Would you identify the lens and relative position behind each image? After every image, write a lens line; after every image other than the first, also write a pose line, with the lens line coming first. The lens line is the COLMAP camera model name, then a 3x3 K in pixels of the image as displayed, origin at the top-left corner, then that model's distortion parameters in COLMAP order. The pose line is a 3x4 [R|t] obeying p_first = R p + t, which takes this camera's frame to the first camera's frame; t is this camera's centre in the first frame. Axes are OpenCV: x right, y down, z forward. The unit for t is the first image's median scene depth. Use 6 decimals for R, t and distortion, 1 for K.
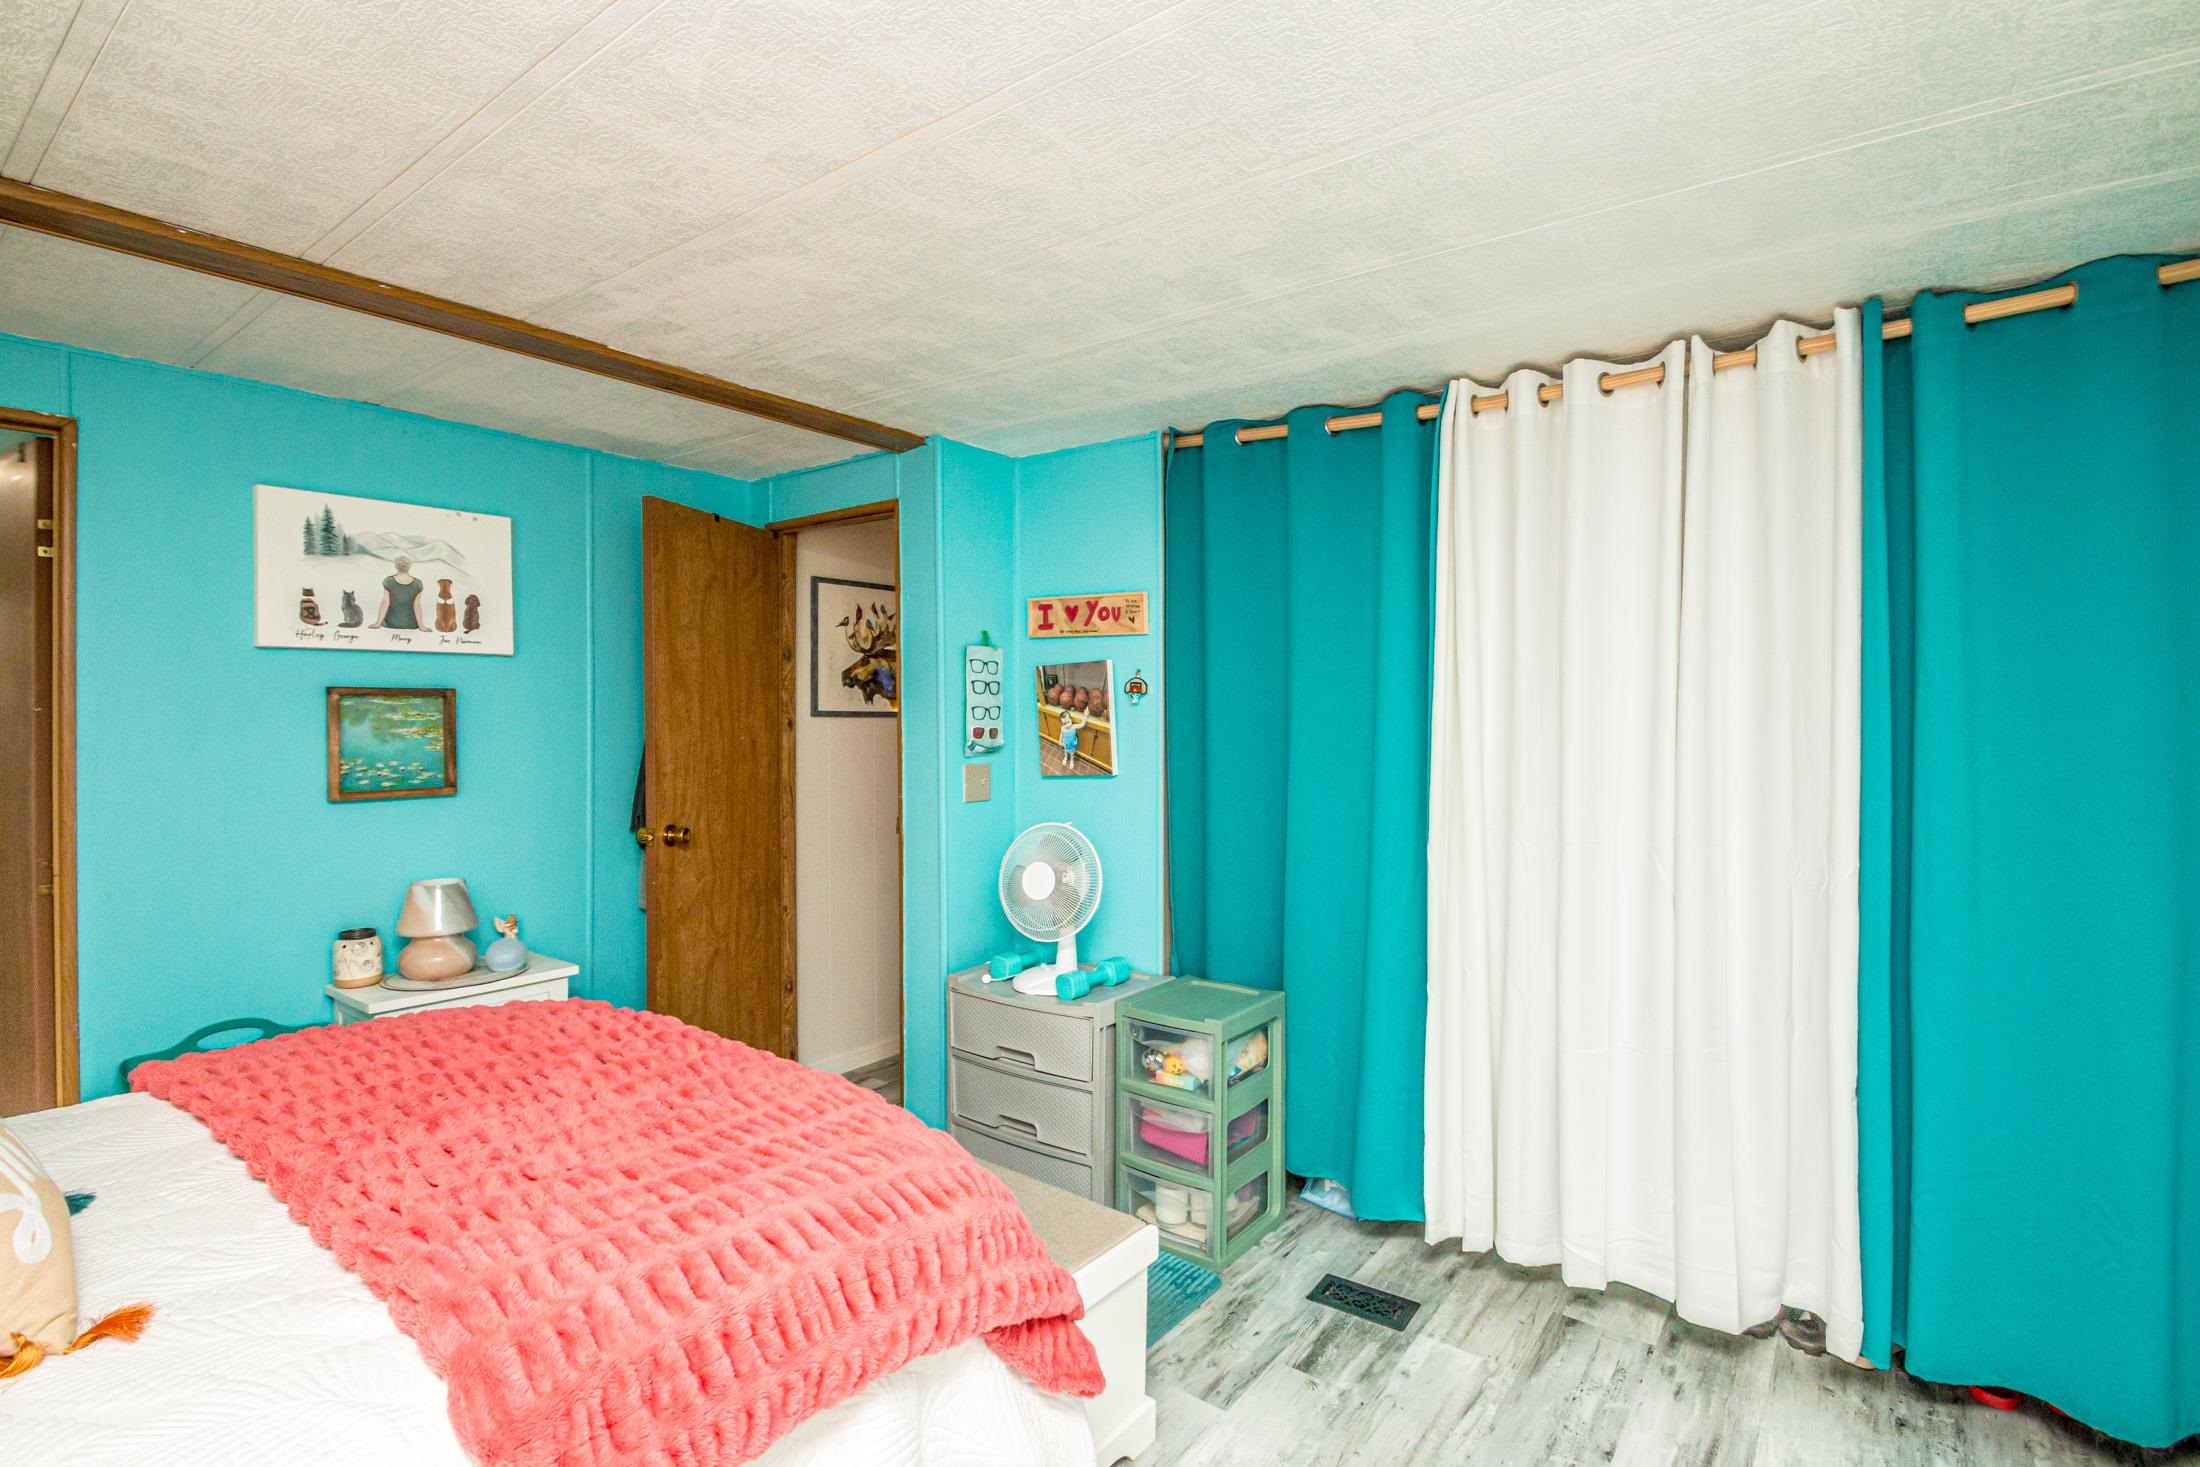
lens RADIAL K [[1053.2, 0, 1080.0], [0, 1053.2, 715.7], [0, 0, 1]] dist [-0.001104, -0.003184]
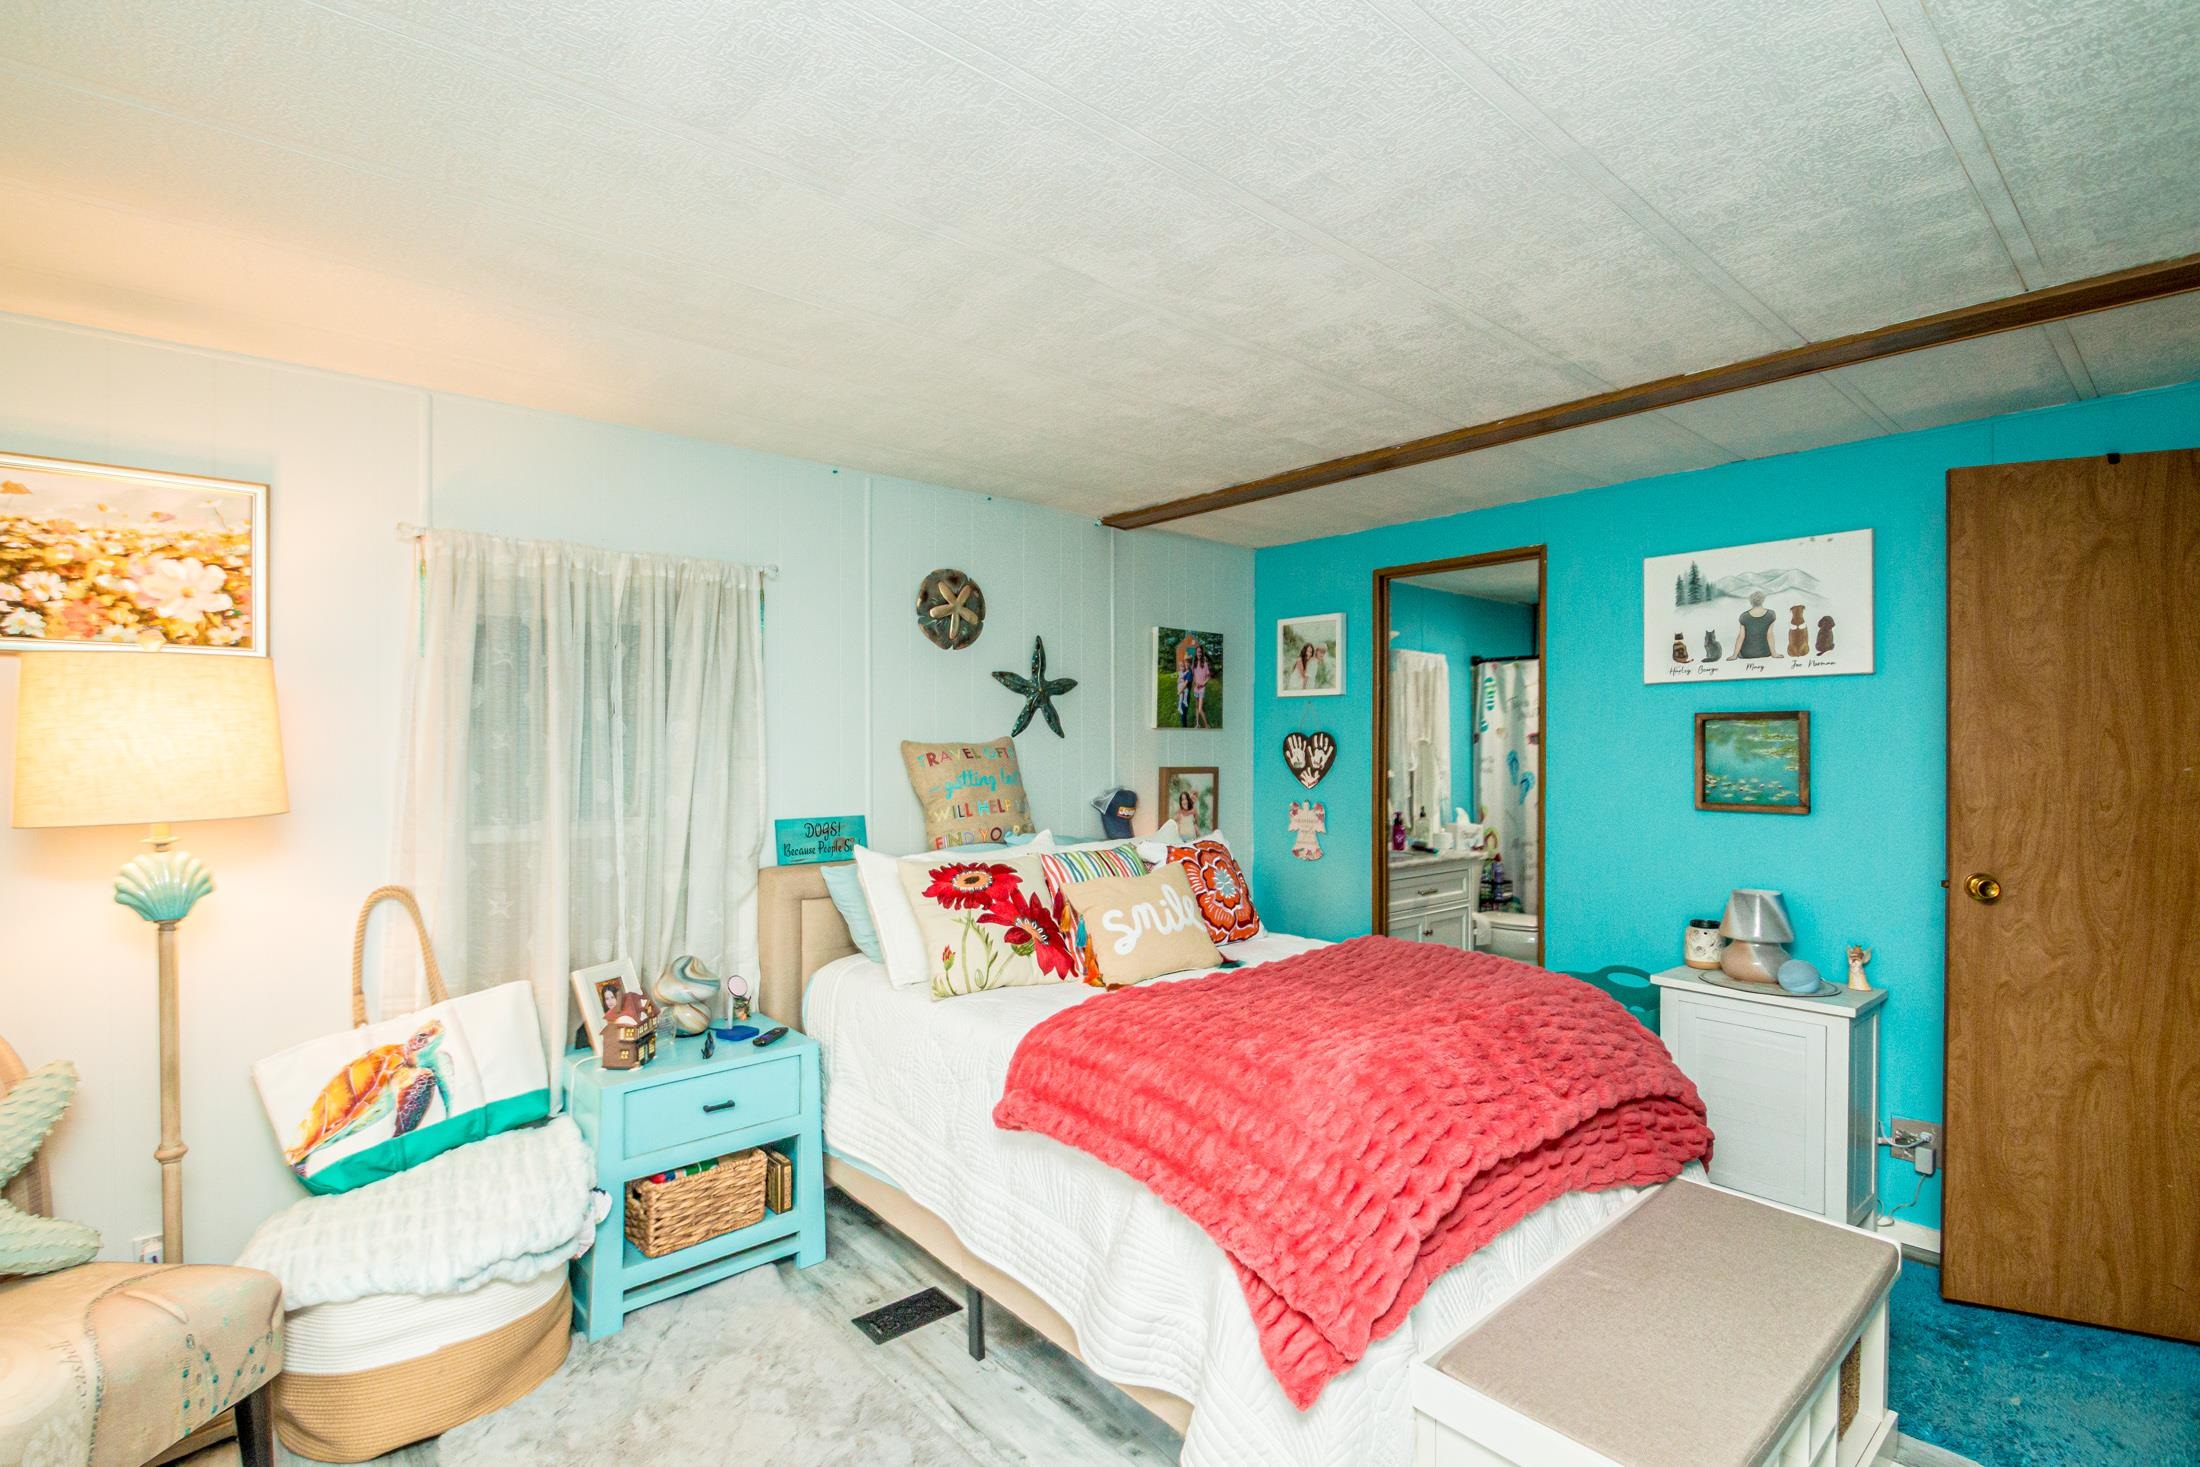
lens RADIAL K [[1053.2, 0, 1102.8], [0, 1053.2, 744.0], [0, 0, 1]] dist [-0.001104, -0.003184]
pose [[-0.203602, 0.000876, -0.979053, 0.571702], [-0.003666, 0.999992, 0.001657, 0.007744], [0.979047, 0.003927, -0.203597, 0.559357]]
